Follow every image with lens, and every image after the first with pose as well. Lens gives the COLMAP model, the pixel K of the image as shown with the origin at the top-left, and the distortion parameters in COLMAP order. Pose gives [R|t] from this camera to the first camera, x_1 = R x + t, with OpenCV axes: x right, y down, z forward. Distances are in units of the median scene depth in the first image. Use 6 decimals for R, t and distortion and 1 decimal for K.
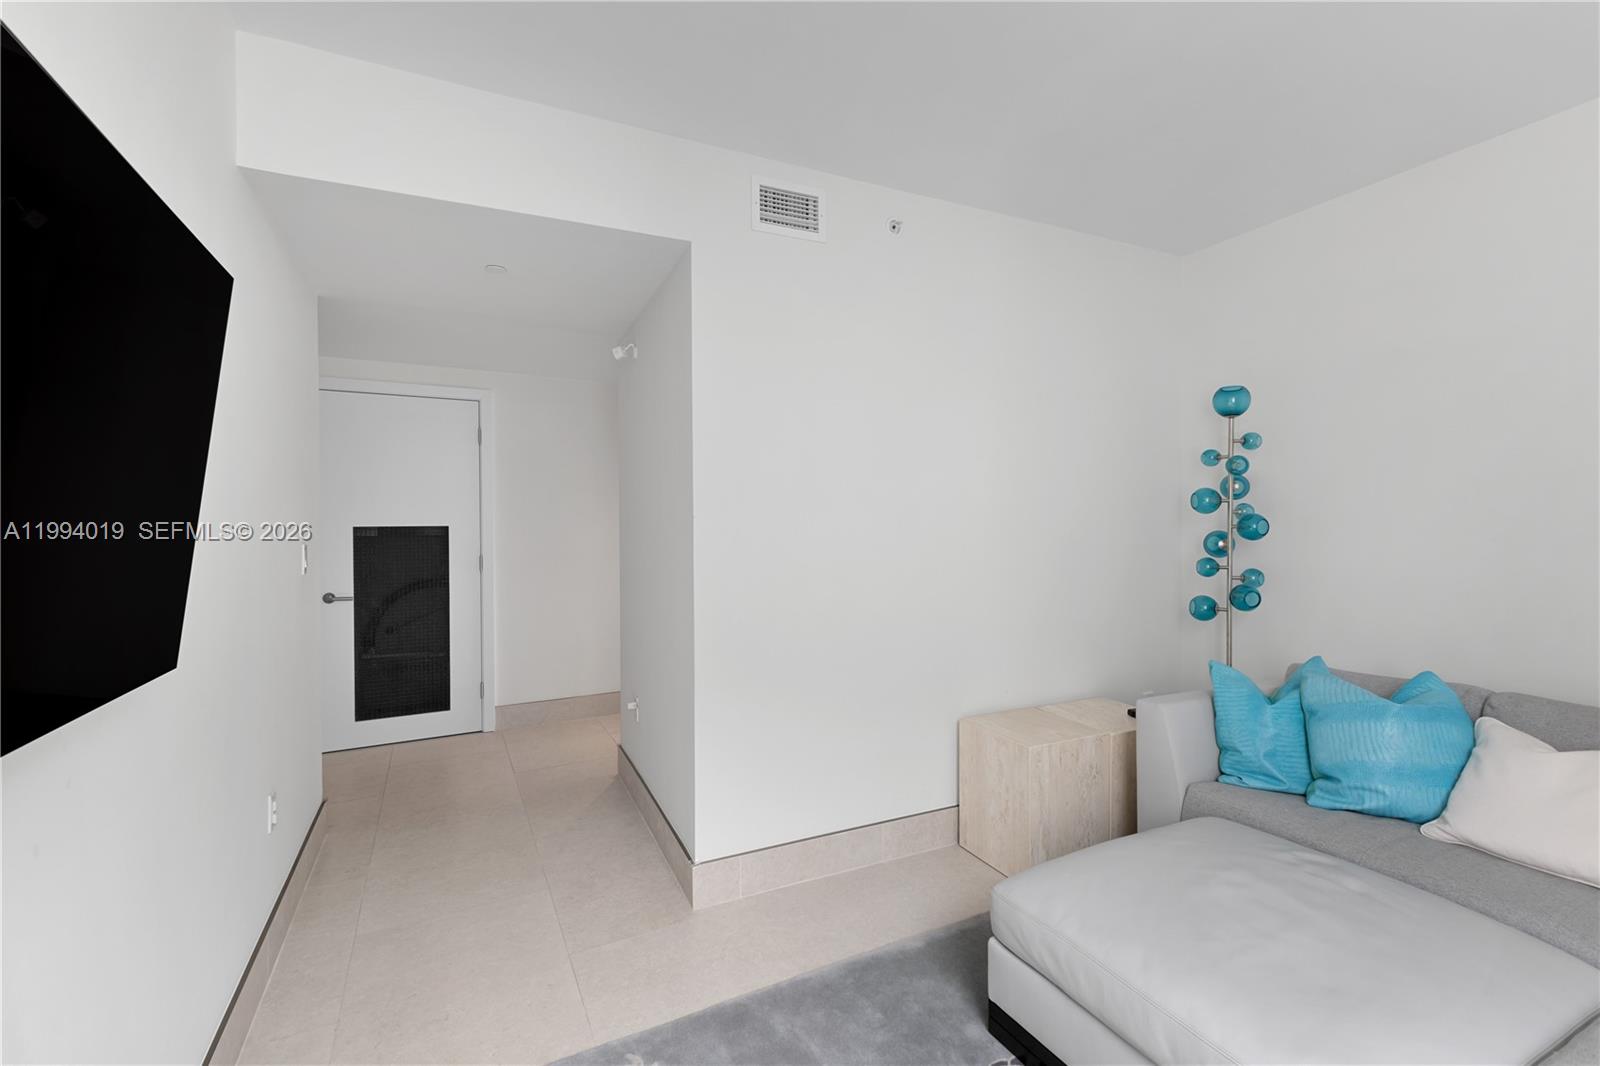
lens RADIAL K [[704.7, 0, 807.6], [0, 704.7, 528.5], [0, 0, 1]] dist [0.000993, 0.000253]
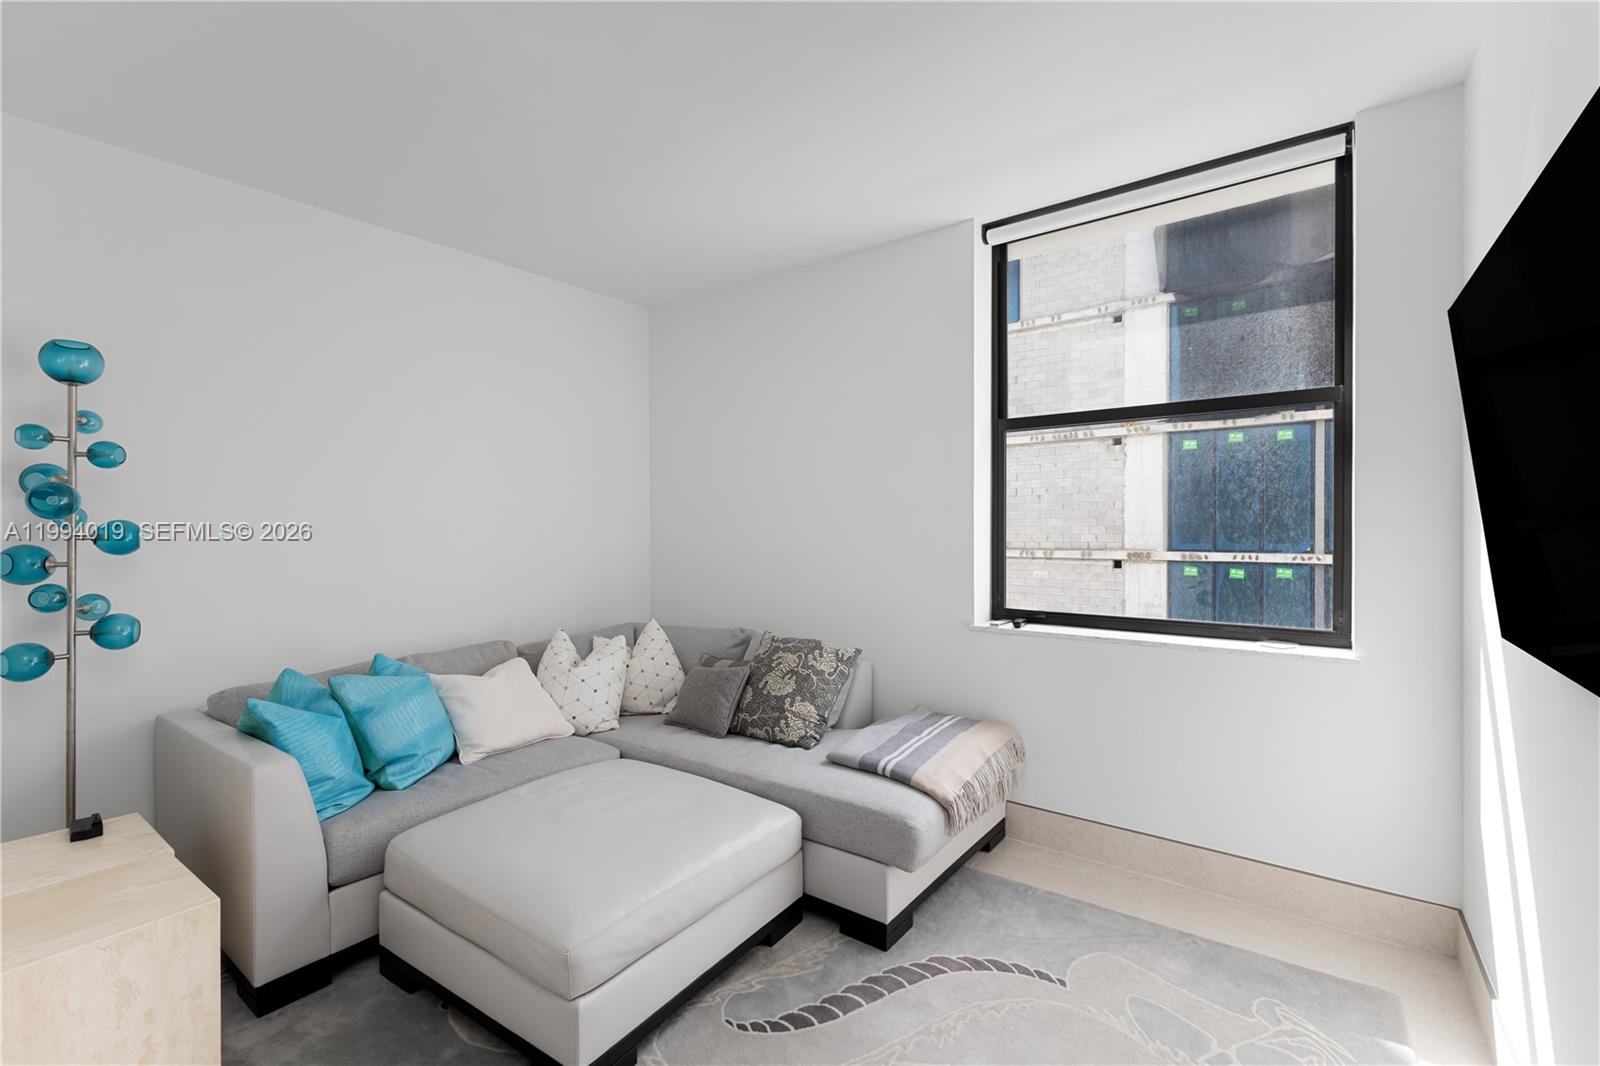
lens RADIAL K [[704.7, 0, 807.6], [0, 704.7, 528.5], [0, 0, 1]] dist [0.000993, 0.000253]
pose [[-0.475833, -0.000863, 0.879535, -0.498953], [0.021389, 0.999692, 0.012553, -0.006739], [-0.879275, 0.024786, -0.475668, 0.899378]]
